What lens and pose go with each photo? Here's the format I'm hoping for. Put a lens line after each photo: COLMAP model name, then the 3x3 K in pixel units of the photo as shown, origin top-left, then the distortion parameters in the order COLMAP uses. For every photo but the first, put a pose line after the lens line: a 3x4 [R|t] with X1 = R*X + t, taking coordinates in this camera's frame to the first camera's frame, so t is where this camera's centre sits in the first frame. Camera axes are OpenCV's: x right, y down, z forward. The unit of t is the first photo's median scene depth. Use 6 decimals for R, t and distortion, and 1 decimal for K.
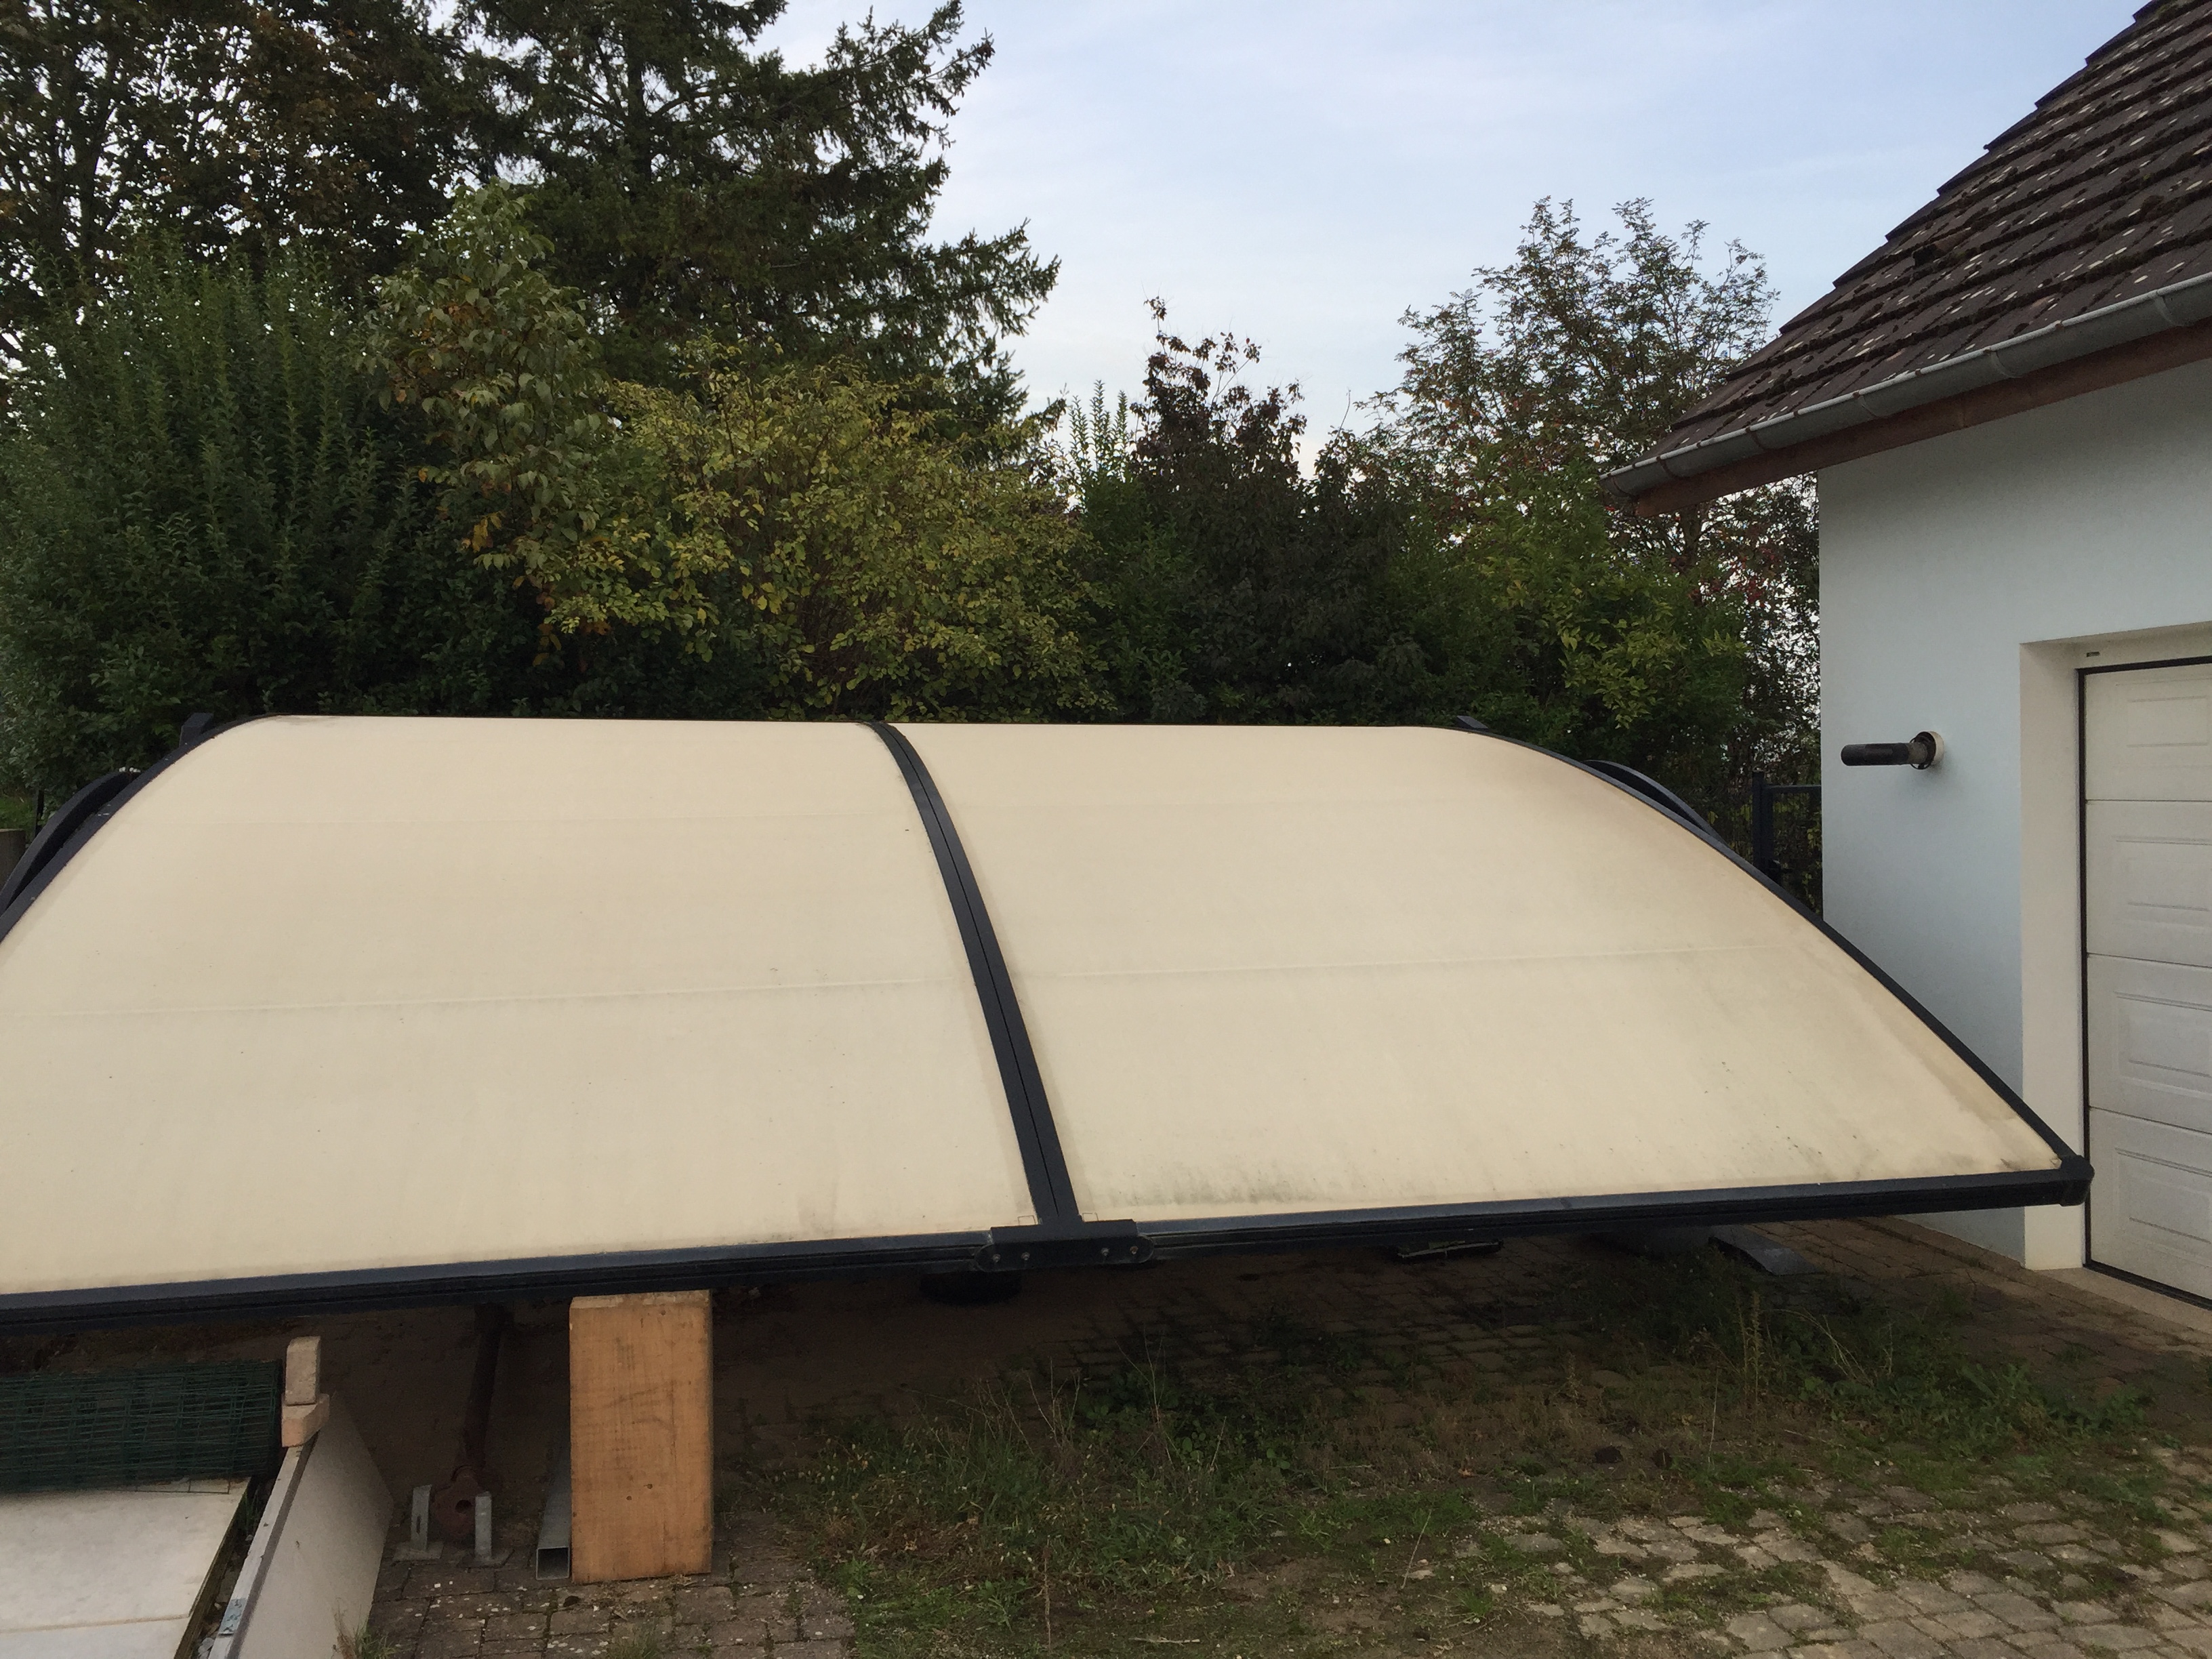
lens RADIAL K [[1899.9, 0, 1113.5], [0, 1899.9, 770.0], [0, 0, 1]] dist [0.089324, -0.126833]
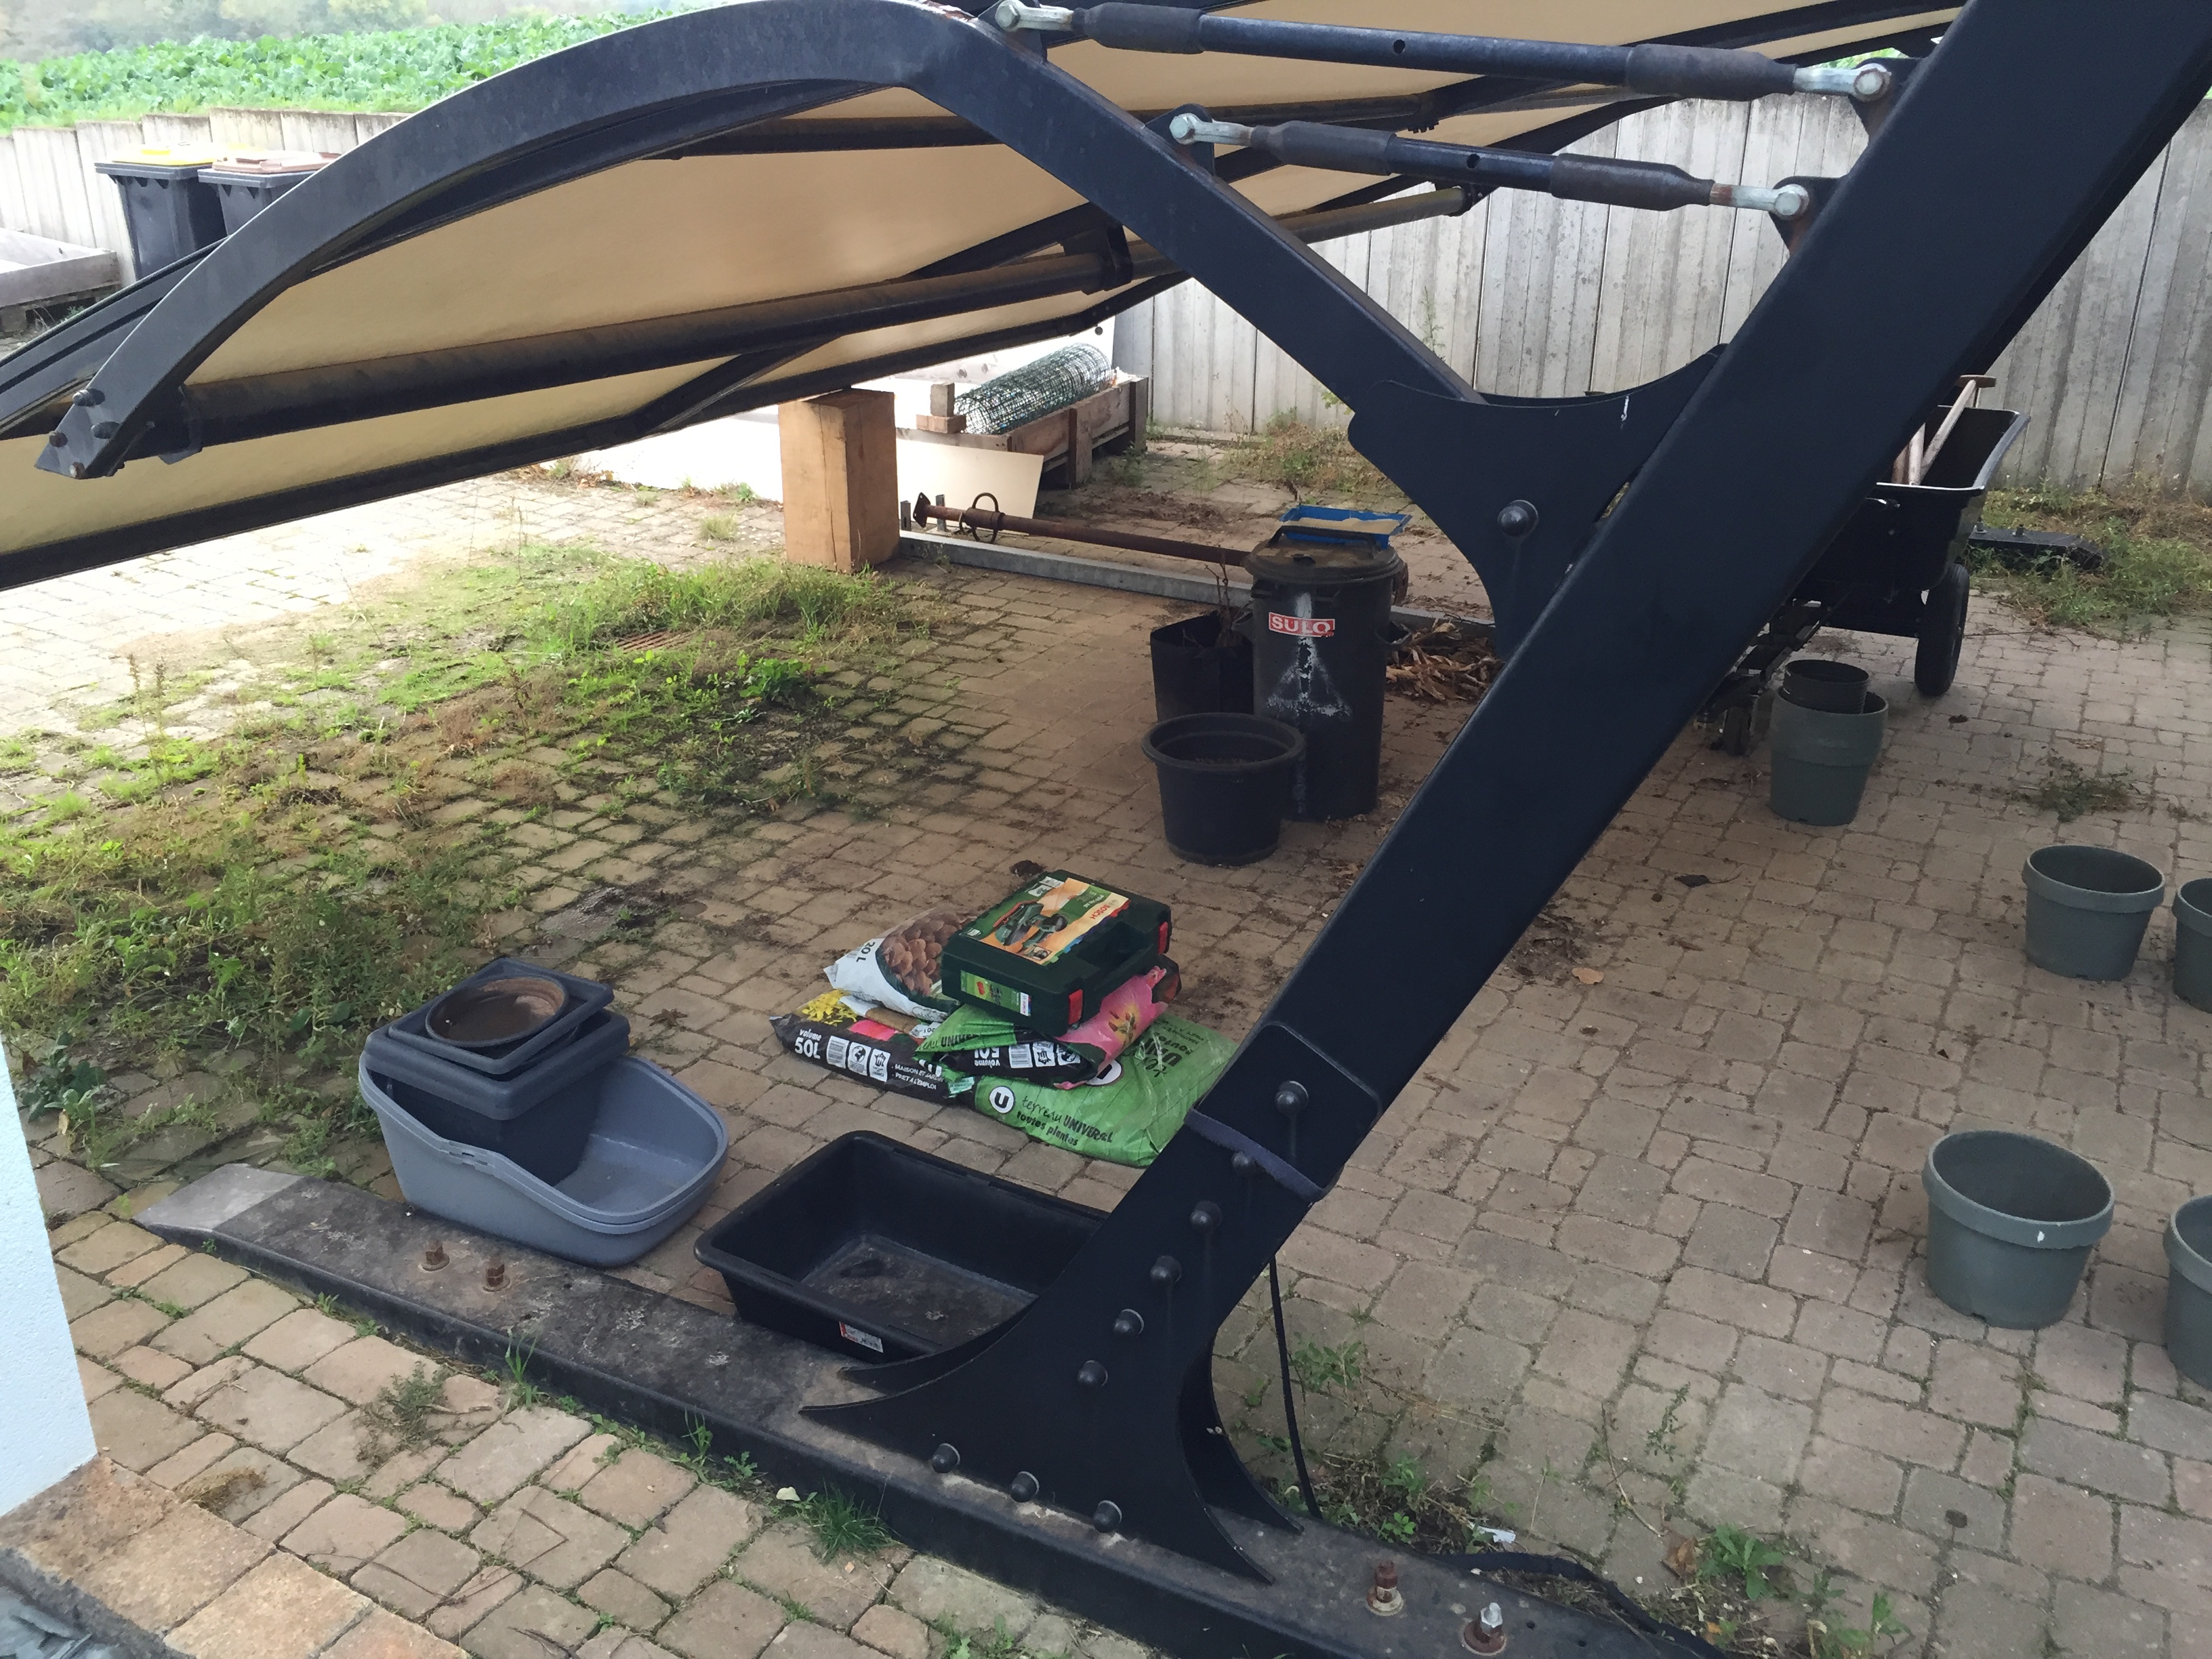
lens RADIAL K [[1899.9, 0, 1113.5], [0, 1899.9, 770.0], [0, 0, 1]] dist [0.089324, -0.126833]
pose [[-0.663015, 0.274595, -0.696426, 0.329501], [0.011055, 0.933787, 0.357659, -0.000678], [0.748524, 0.229434, -0.622150, 0.939386]]
